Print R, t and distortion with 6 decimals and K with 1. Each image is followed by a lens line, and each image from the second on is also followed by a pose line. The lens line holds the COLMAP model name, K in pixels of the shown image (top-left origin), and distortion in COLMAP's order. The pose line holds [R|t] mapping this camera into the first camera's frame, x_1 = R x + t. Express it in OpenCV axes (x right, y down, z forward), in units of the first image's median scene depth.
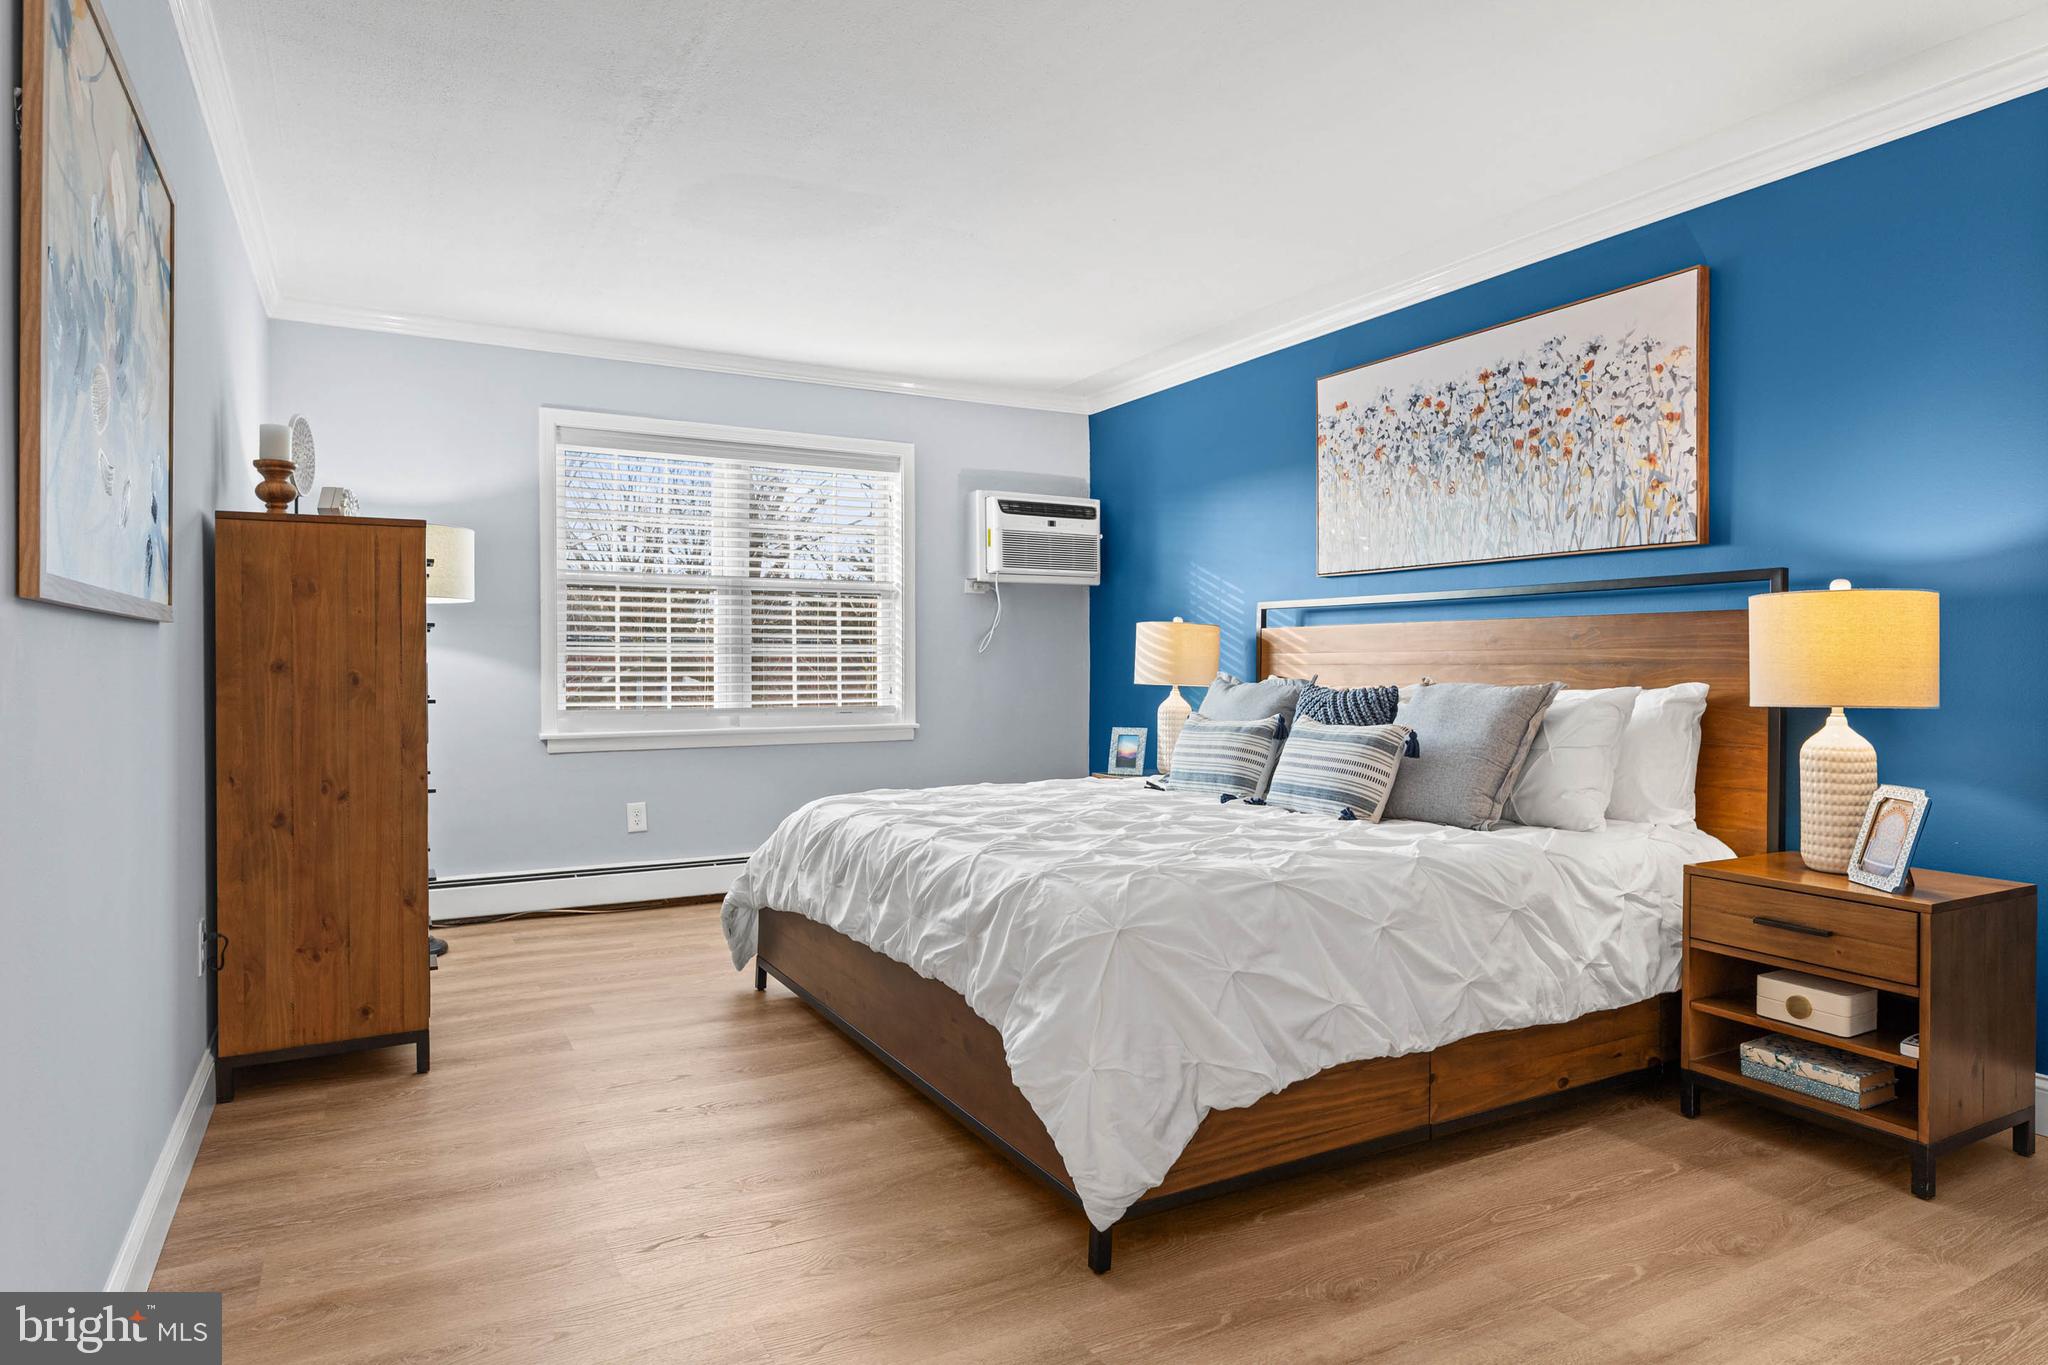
lens RADIAL K [[1176.2, 0, 1008.7], [0, 1176.2, 675.1], [0, 0, 1]] dist [0.002205, -0.001145]
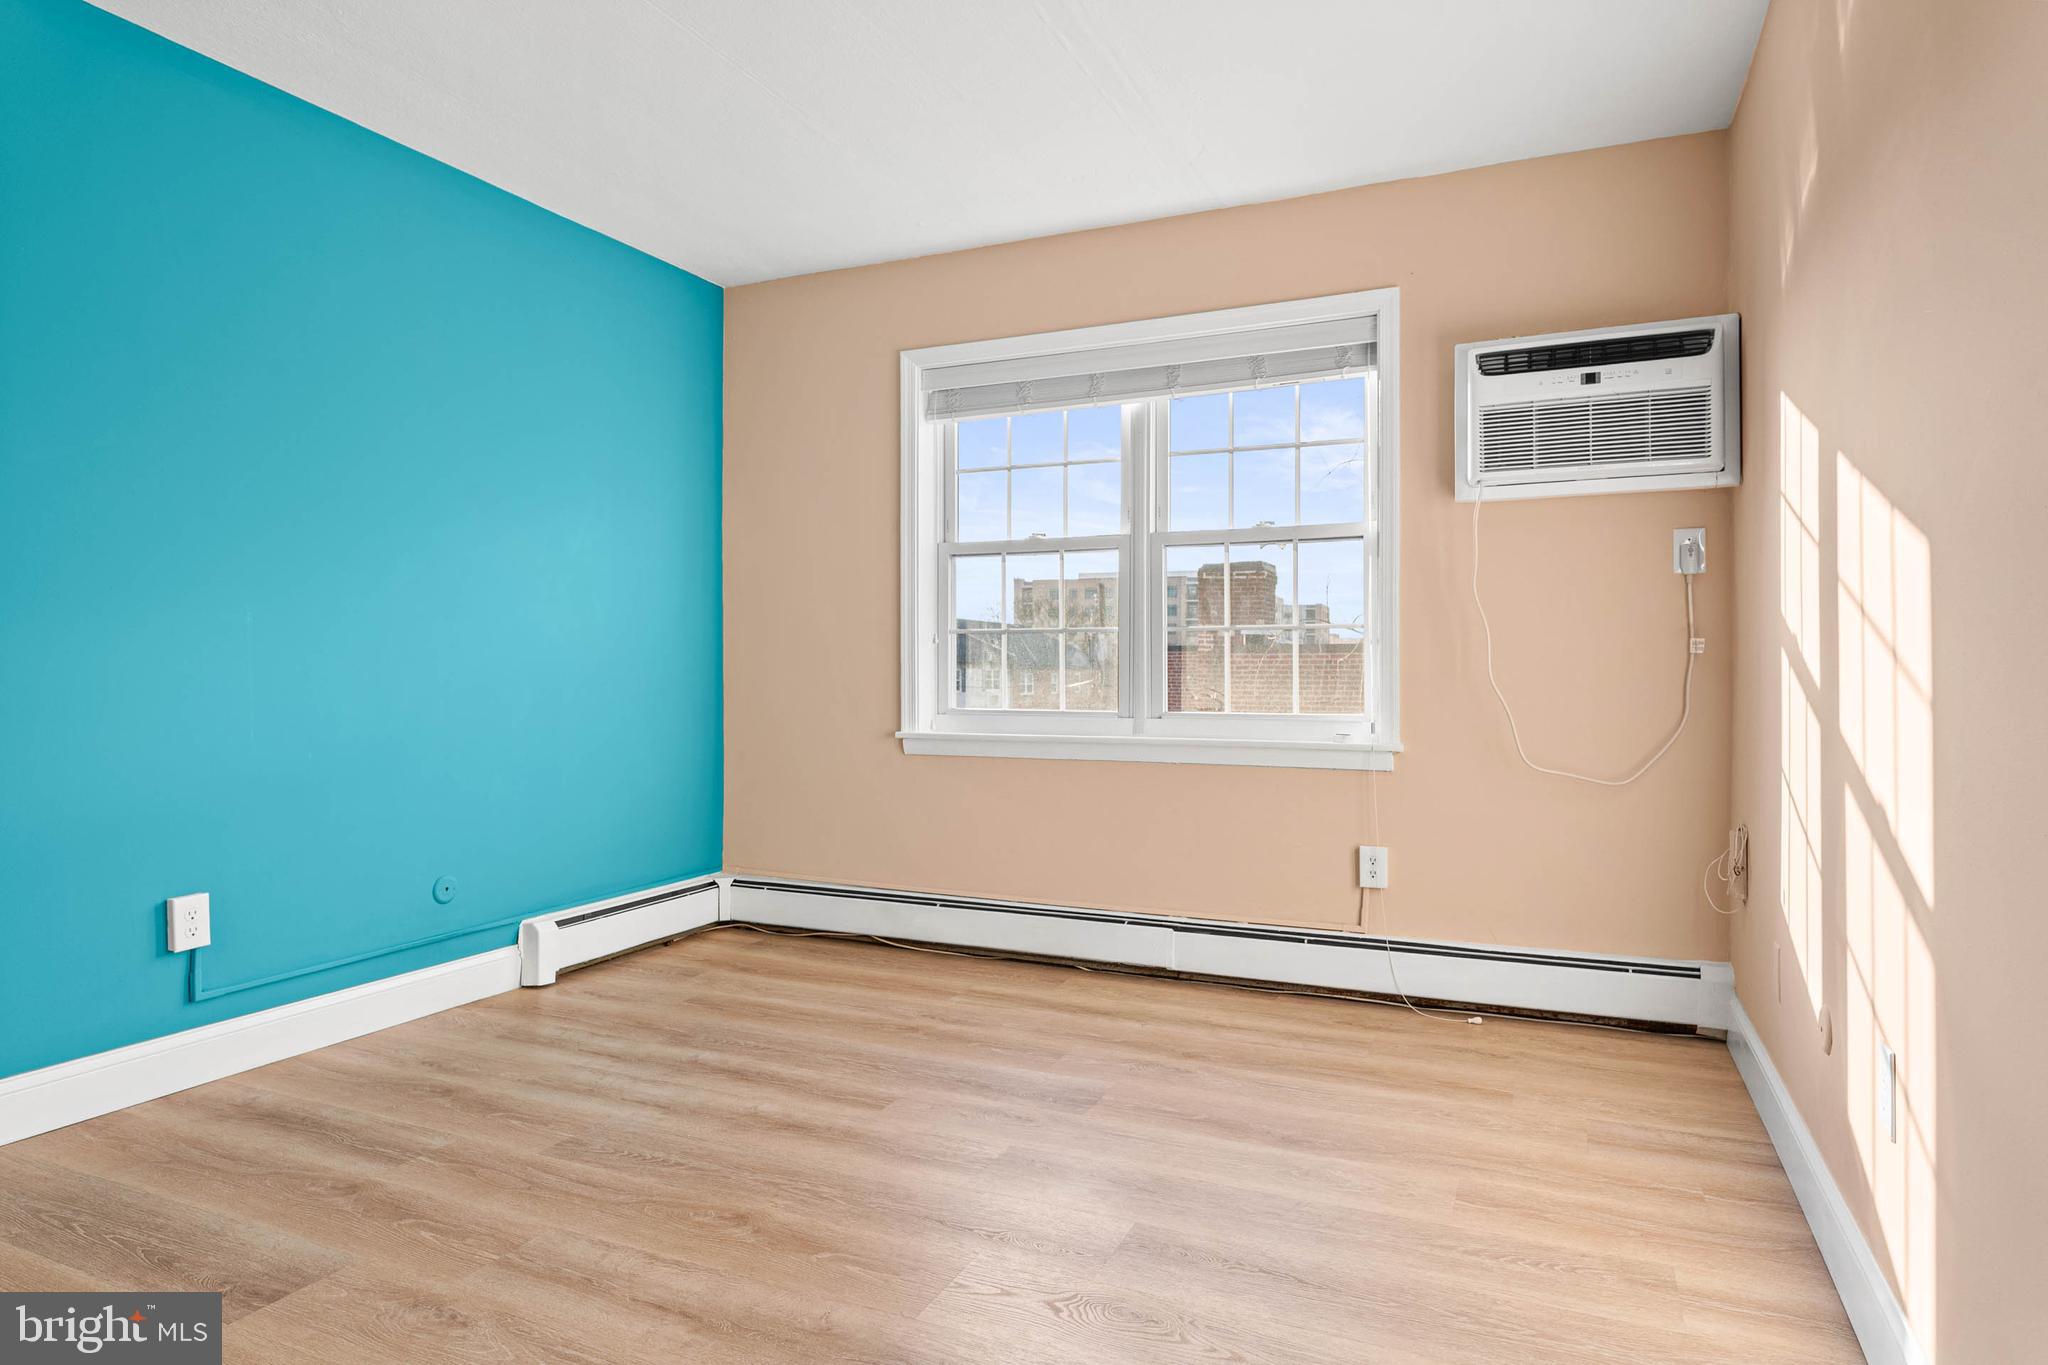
lens RADIAL K [[1176.2, 0, 1030.9], [0, 1176.2, 664.0], [0, 0, 1]] dist [0.002205, -0.001145]
pose [[0.613627, -0.003808, -0.789587, 0.535132], [-0.002866, 0.999971, -0.007050, 0.006753], [0.789591, 0.006589, 0.613599, 0.856453]]
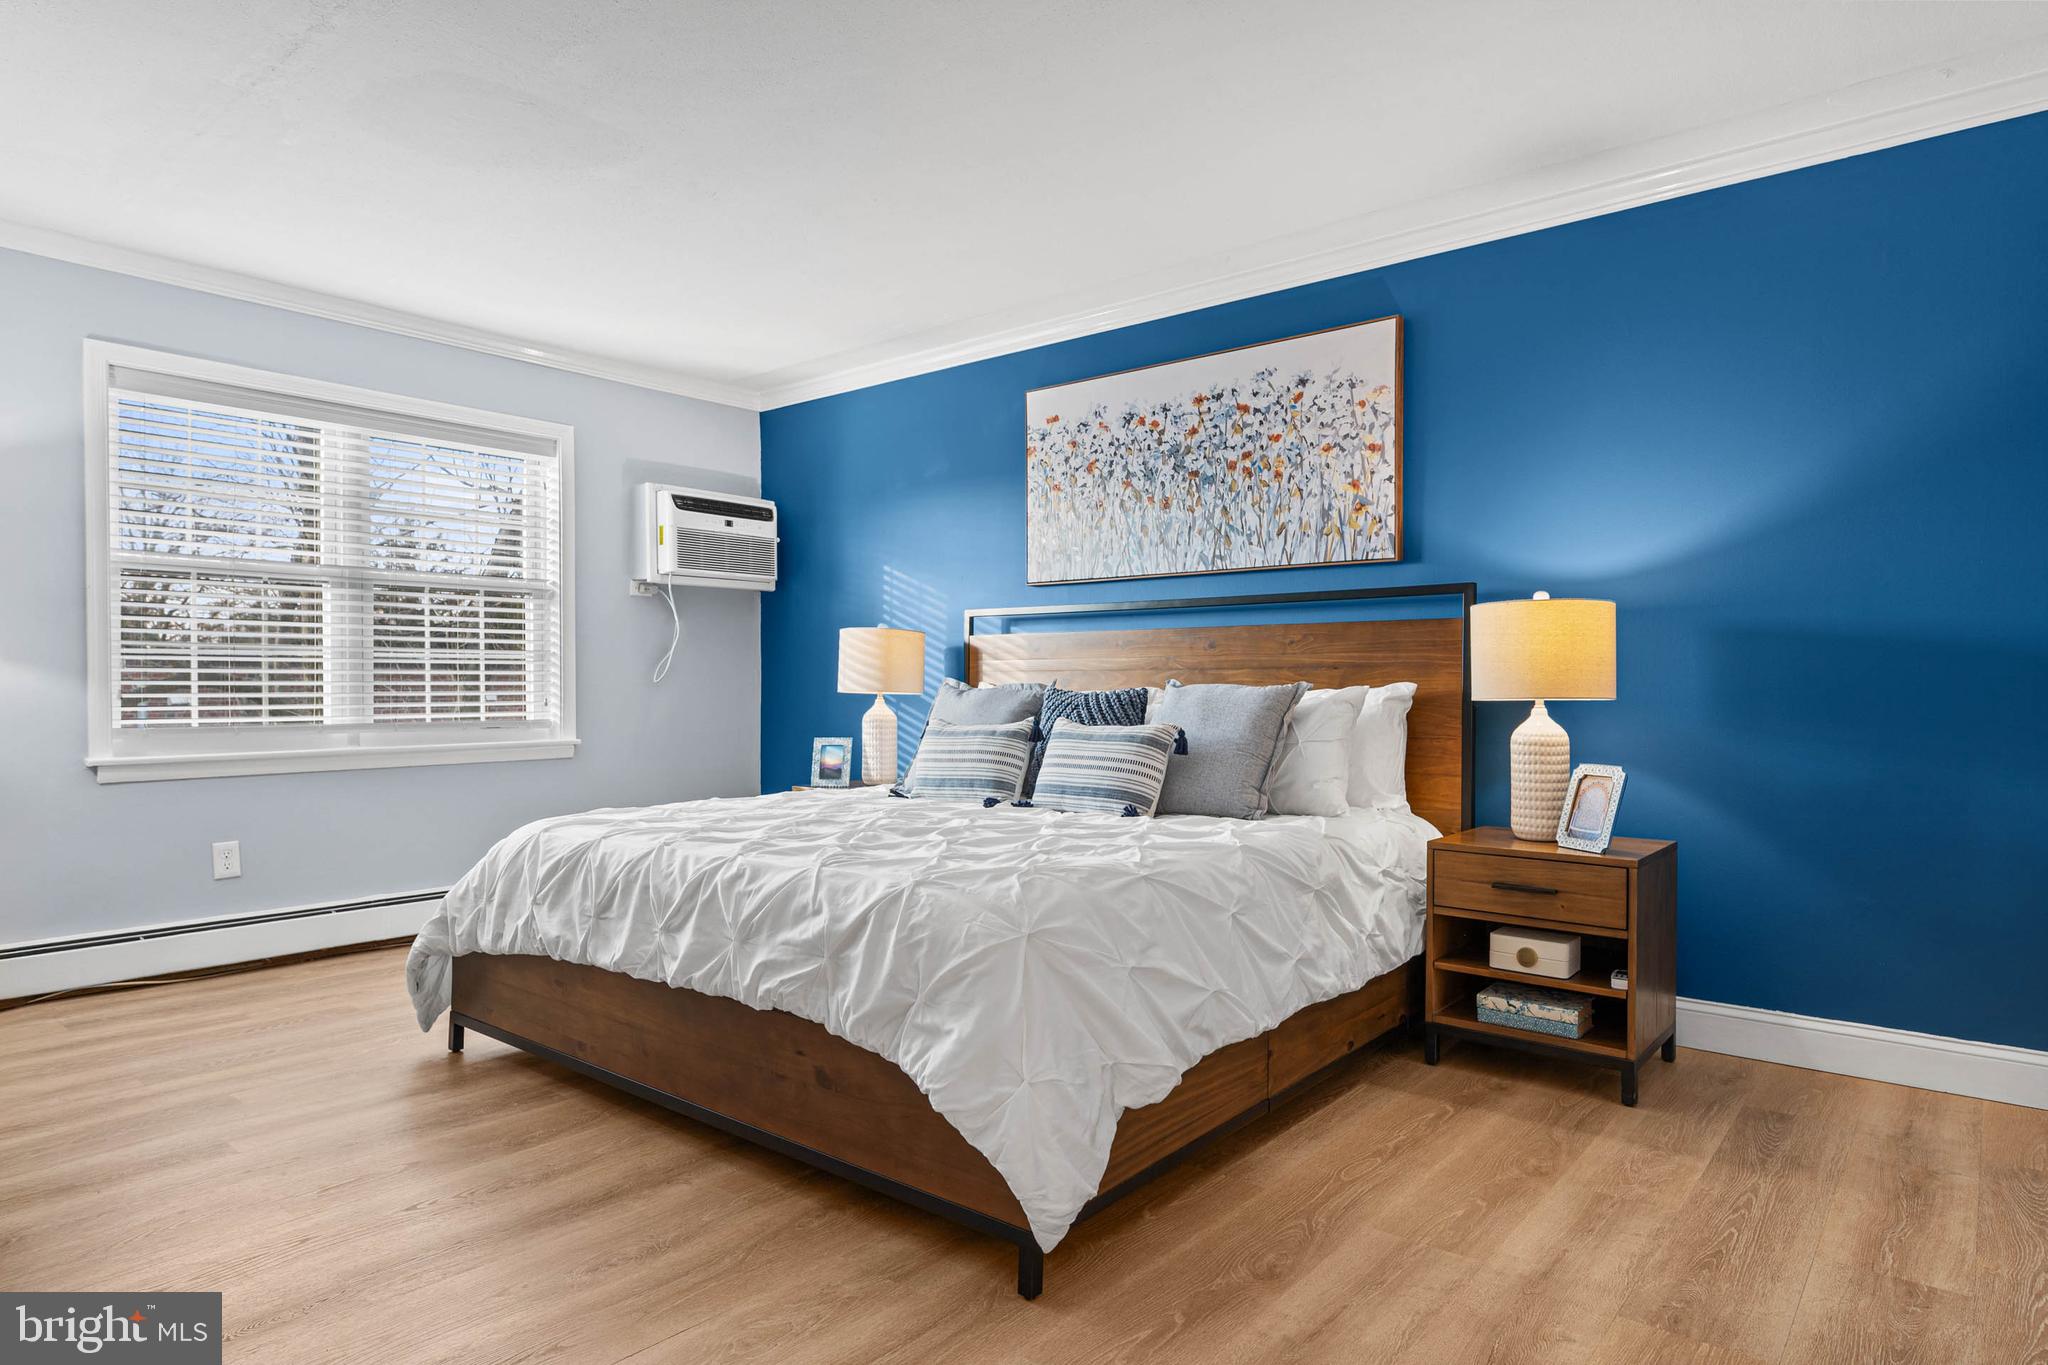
lens RADIAL K [[1176.2, 0, 1021.0], [0, 1176.2, 694.1], [0, 0, 1]] dist [0.002205, -0.001145]
pose [[0.930317, -0.004259, 0.366731, -0.163543], [0.004523, 0.999990, 0.000140, 0.014798], [-0.366728, 0.001529, 0.930327, 0.076017]]
